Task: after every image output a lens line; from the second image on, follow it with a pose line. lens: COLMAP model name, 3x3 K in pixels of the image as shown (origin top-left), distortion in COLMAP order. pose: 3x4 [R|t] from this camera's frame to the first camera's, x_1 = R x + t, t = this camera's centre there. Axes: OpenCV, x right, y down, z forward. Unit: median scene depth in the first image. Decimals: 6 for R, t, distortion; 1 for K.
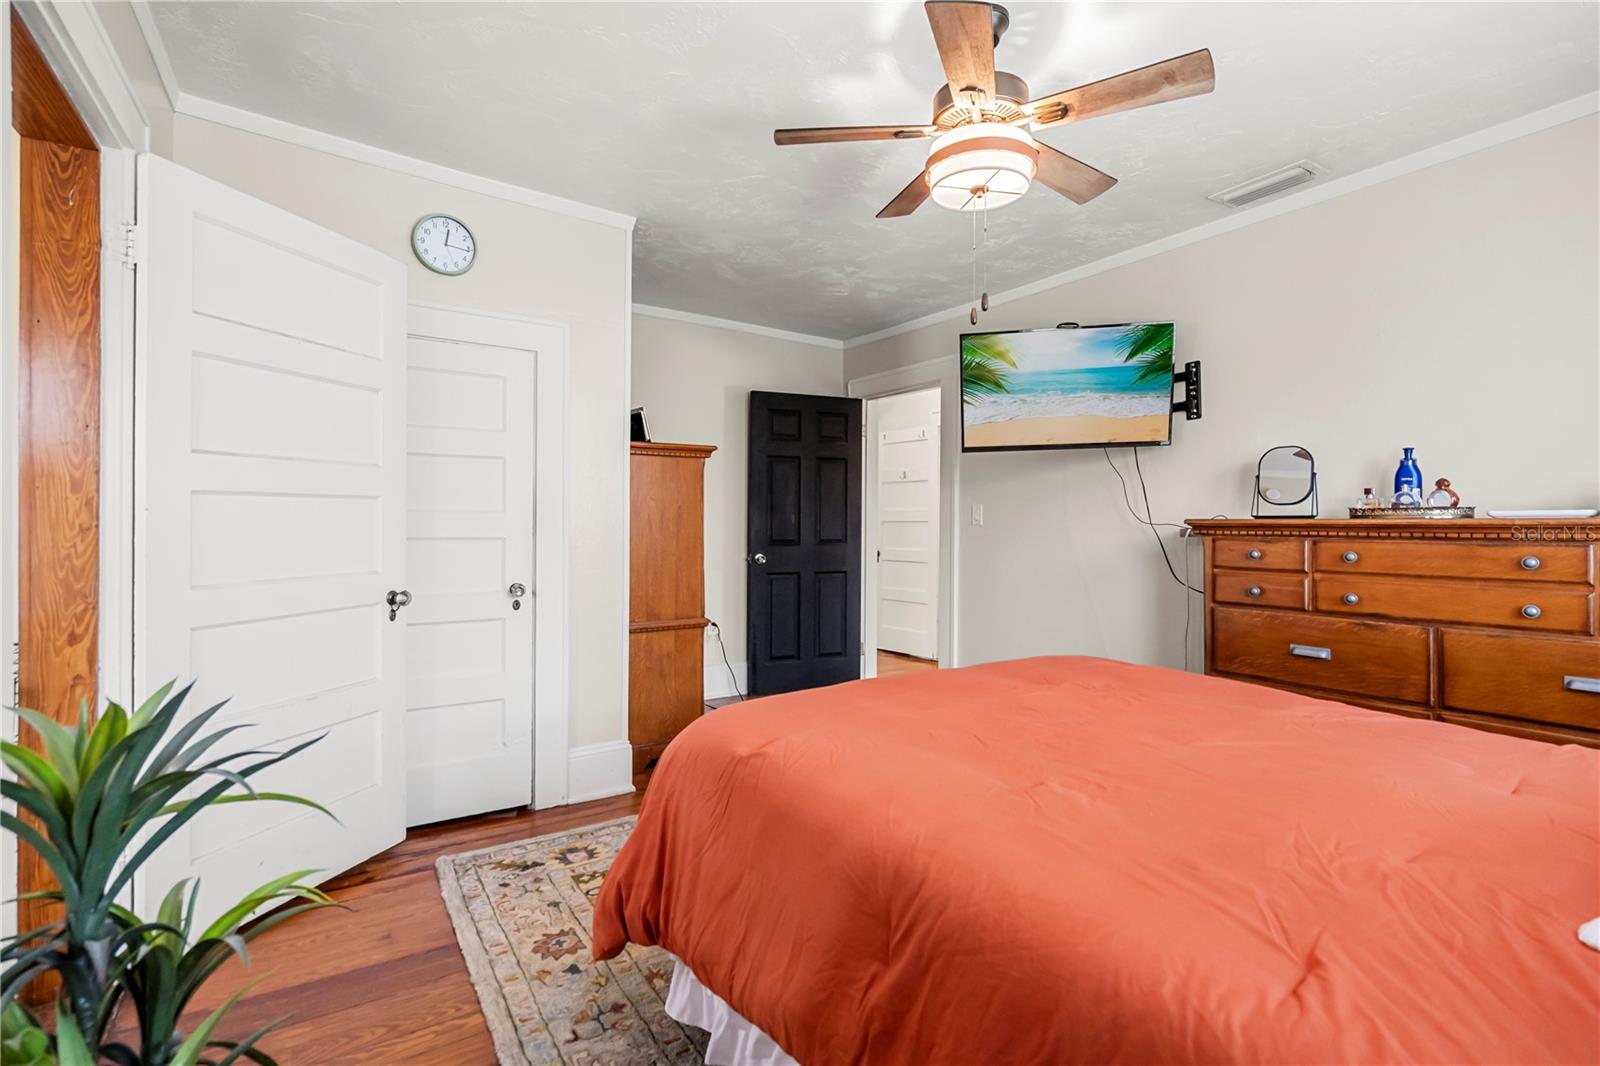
lens RADIAL K [[736.4, 0, 799.1], [0, 736.4, 525.9], [0, 0, 1]] dist [-0.009184, -0.000936]
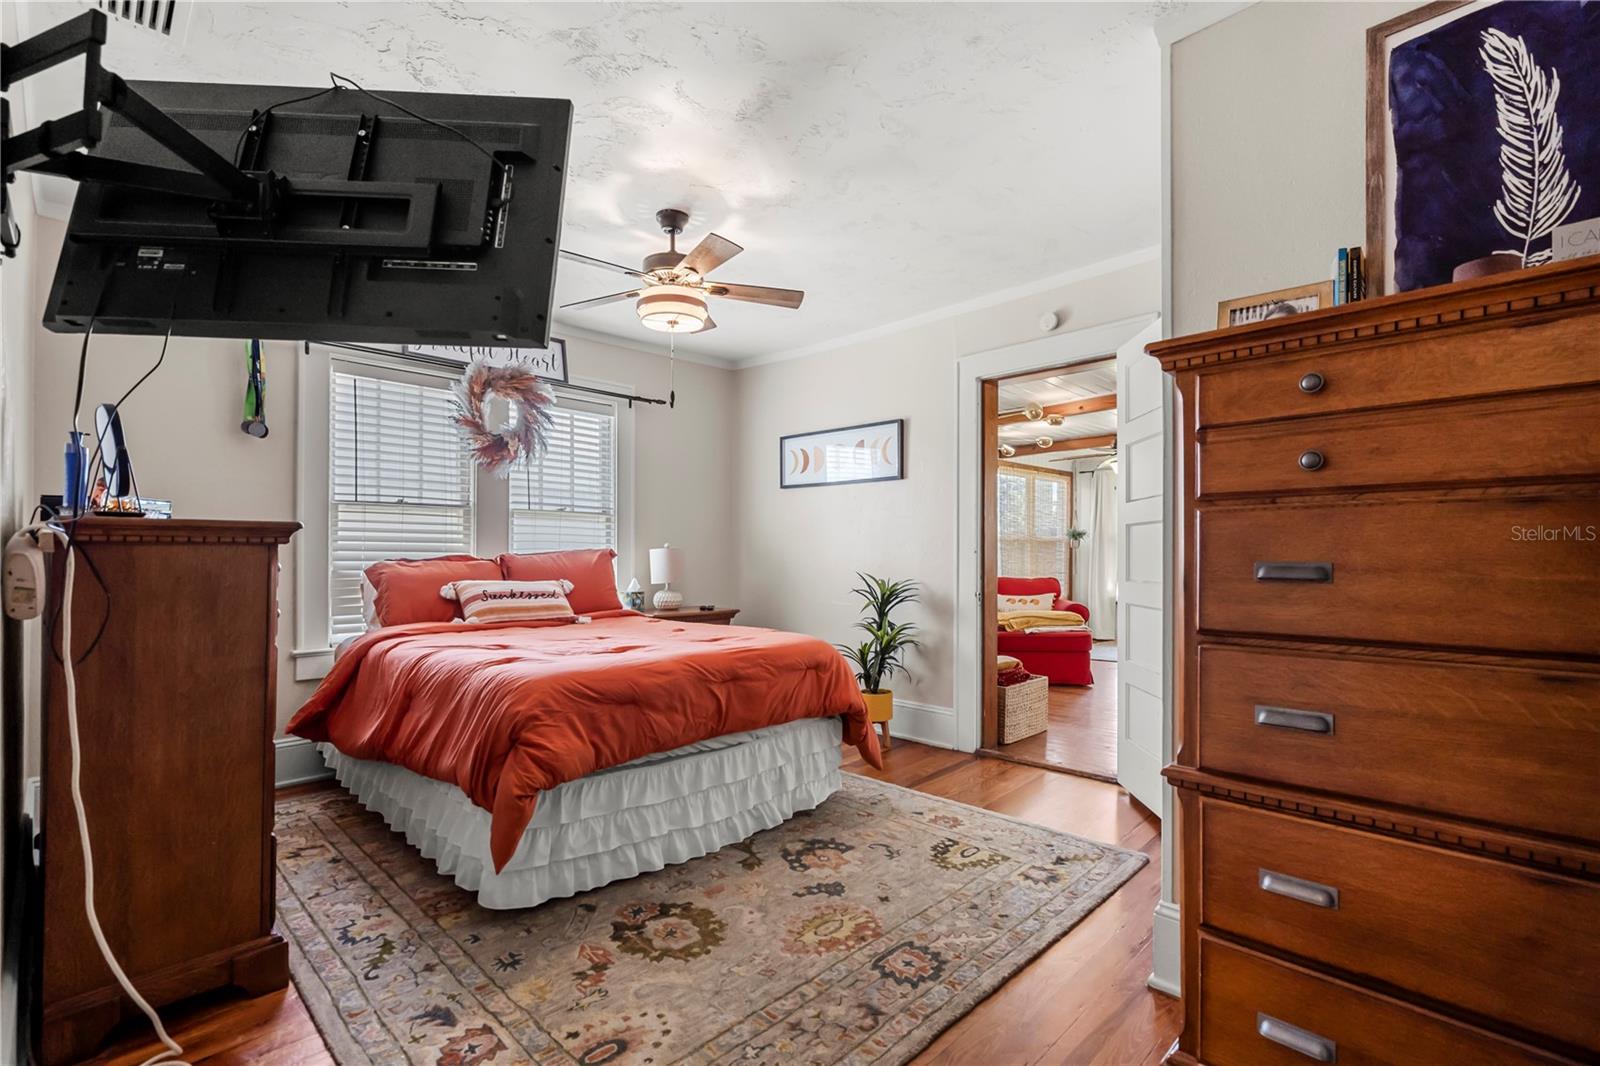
lens RADIAL K [[736.4, 0, 799.5], [0, 736.4, 545.1], [0, 0, 1]] dist [-0.009184, -0.000936]
pose [[-0.977544, -0.007112, -0.210610, 0.243957], [-0.006368, 0.999971, -0.004210, 0.010363], [0.210634, -0.002775, -0.977561, 2.047575]]
